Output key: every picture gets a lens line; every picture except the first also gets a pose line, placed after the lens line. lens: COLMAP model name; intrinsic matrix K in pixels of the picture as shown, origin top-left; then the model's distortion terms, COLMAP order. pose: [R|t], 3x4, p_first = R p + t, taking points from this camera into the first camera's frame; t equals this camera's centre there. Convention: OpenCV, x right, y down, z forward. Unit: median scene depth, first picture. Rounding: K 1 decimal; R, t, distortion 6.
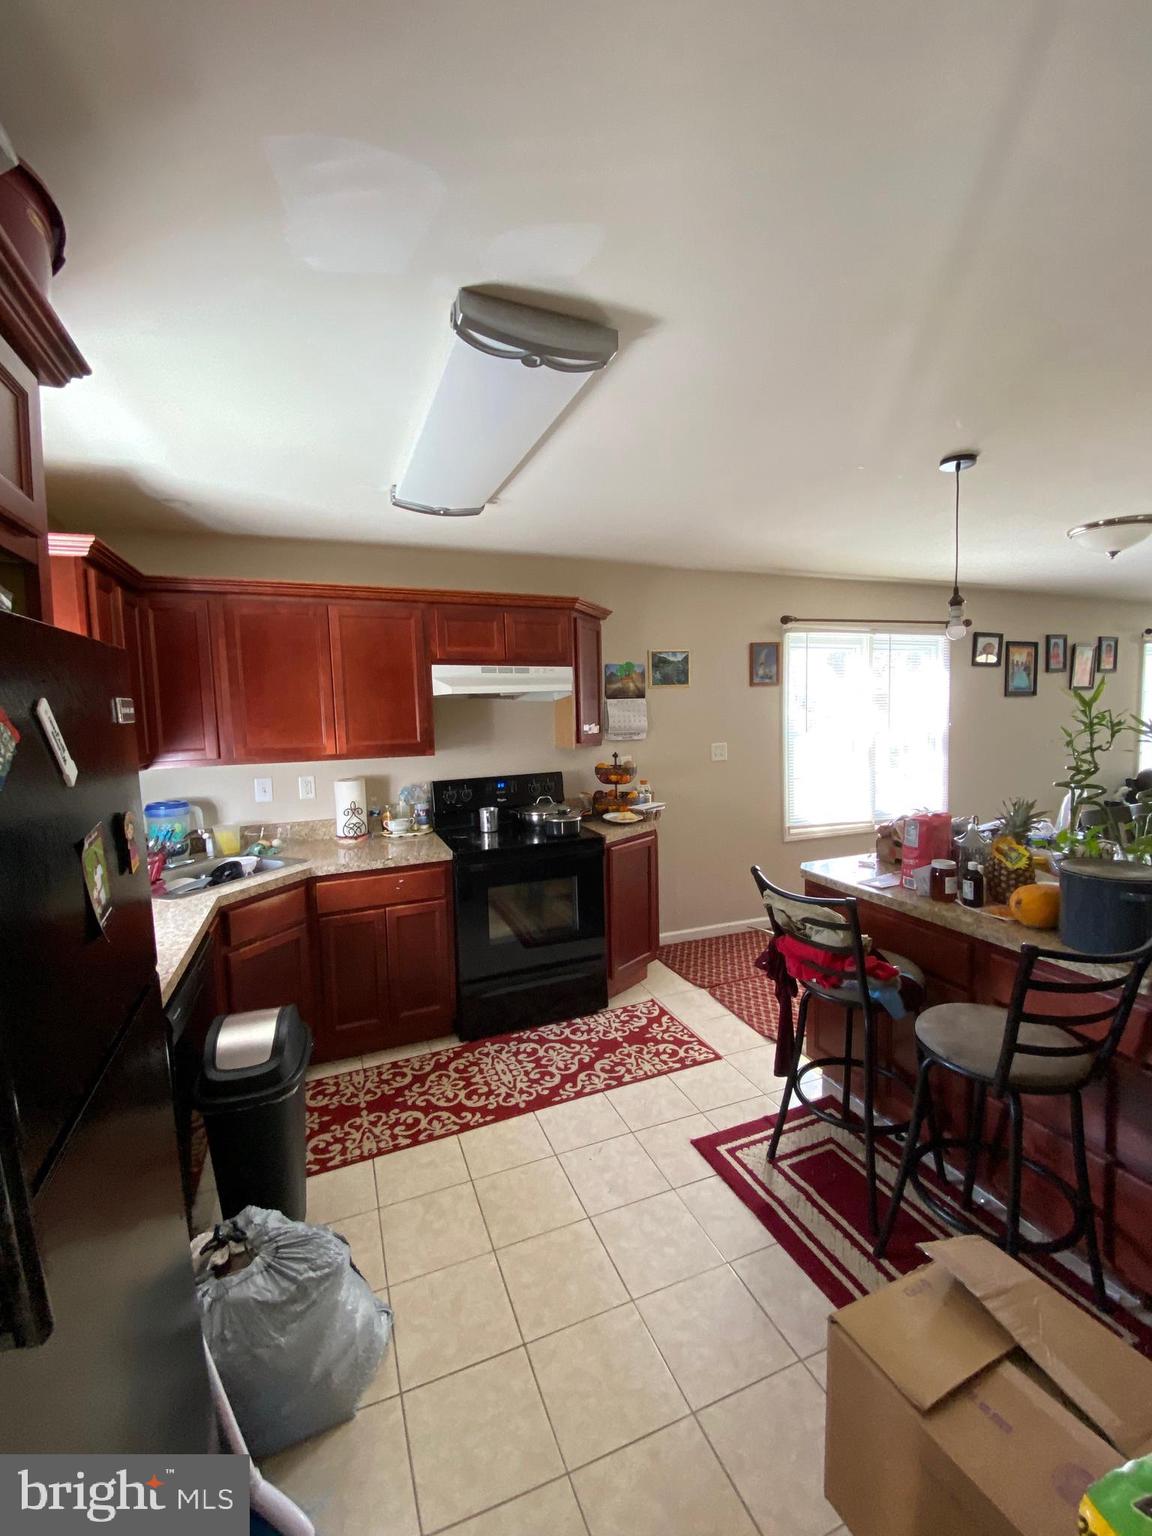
lens RADIAL K [[632.9, 0, 576.0], [0, 632.9, 768.0], [0, 0, 1]] dist [-0.000146, -0.000021]
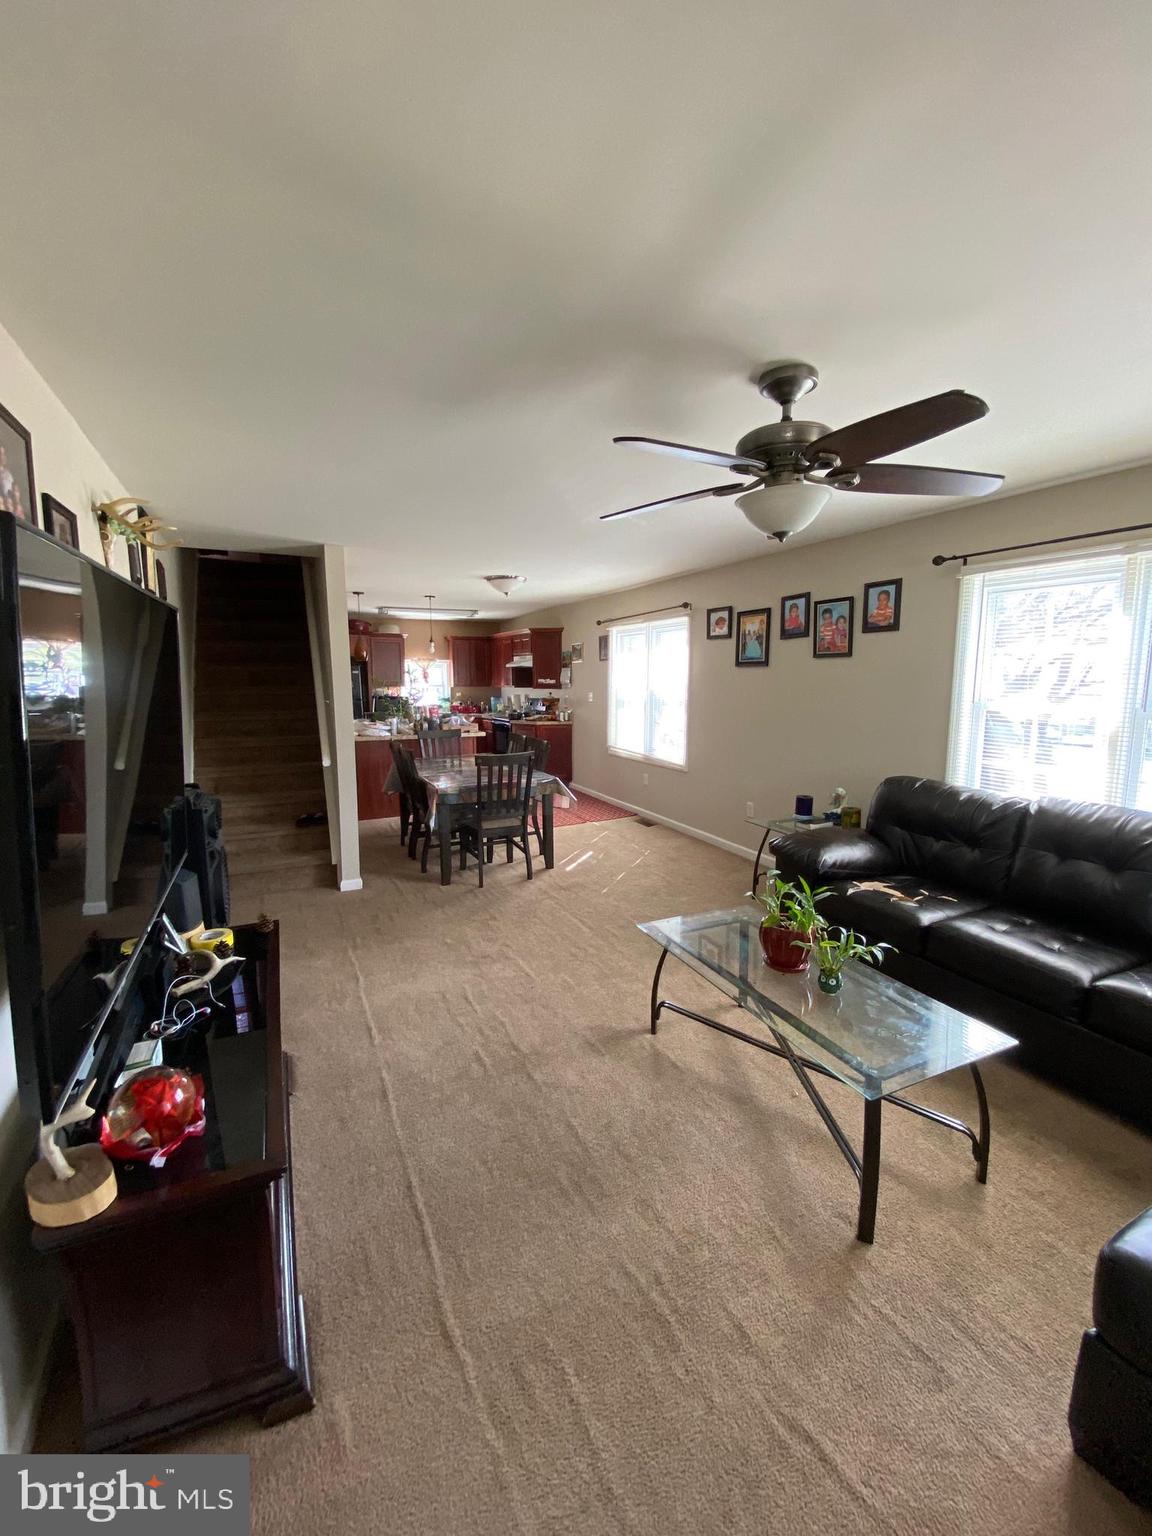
lens RADIAL K [[632.9, 0, 576.0], [0, 632.9, 768.0], [0, 0, 1]] dist [-0.000146, -0.000021]
pose [[0.057119, 0.164974, -0.984643, 1.720206], [-0.087968, 0.983248, 0.159637, -0.093695], [0.994484, 0.077499, 0.070675, 0.691158]]
